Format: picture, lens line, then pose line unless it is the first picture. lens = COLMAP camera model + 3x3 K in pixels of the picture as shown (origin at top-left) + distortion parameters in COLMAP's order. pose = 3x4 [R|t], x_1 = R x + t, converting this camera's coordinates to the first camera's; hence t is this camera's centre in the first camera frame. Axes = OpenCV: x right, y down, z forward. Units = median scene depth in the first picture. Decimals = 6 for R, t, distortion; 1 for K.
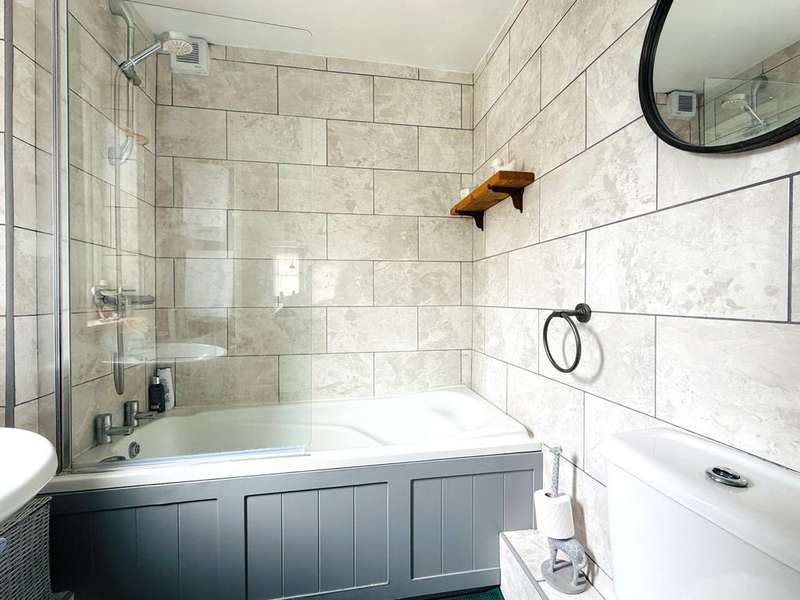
lens RADIAL K [[350.2, 0, 400.5], [0, 350.2, 303.2], [0, 0, 1]] dist [-0.002410, -0.000063]
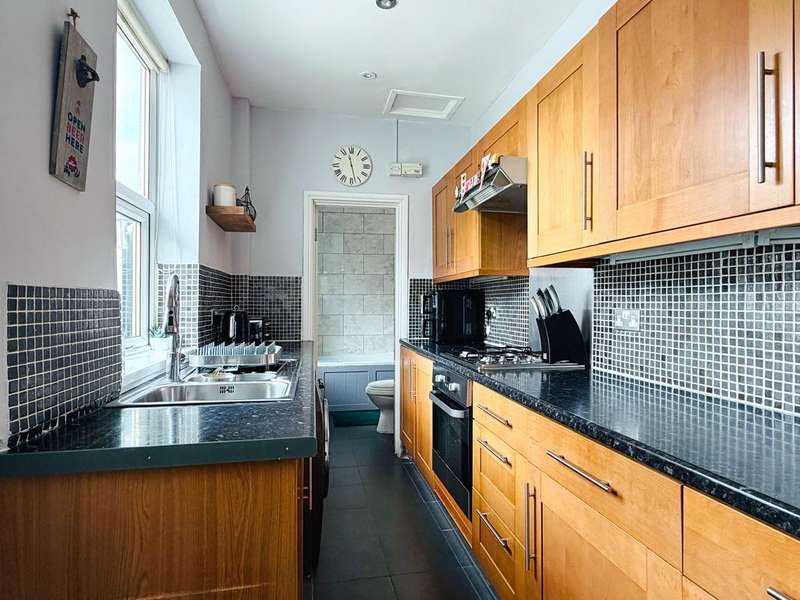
lens RADIAL K [[440.8, 0, 397.5], [0, 440.8, 300.5], [0, 0, 1]] dist [-0.000476, -0.000401]
pose [[0.999877, 0.003580, -0.015267, 0.185182], [-0.003629, 0.999988, -0.003228, -0.075092], [0.015255, 0.003283, 0.999878, -1.854251]]
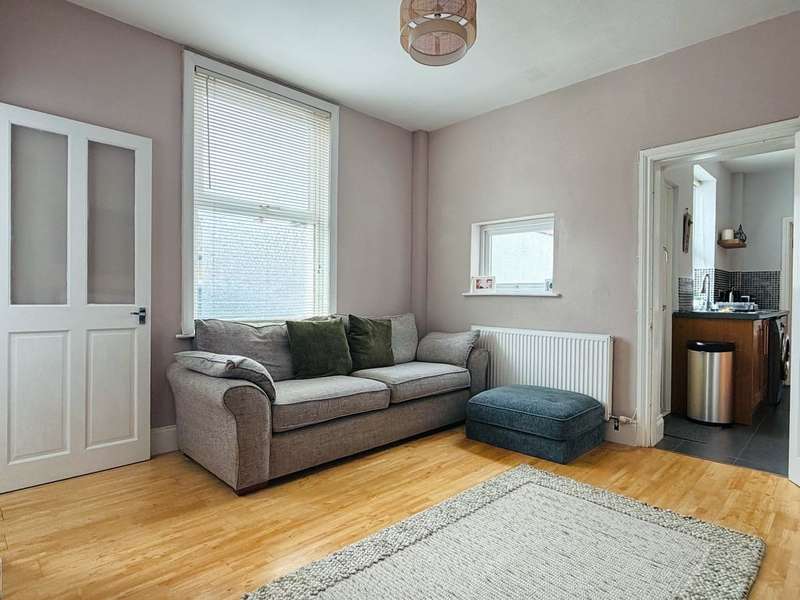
lens RADIAL K [[440.8, 0, 398.7], [0, 440.8, 302.5], [0, 0, 1]] dist [-0.000476, -0.000401]
pose [[0.532617, 0.014976, -0.846224, 0.872755], [-0.010729, 0.999883, 0.010943, 0.024061], [0.846289, 0.003251, 0.532715, -3.706490]]
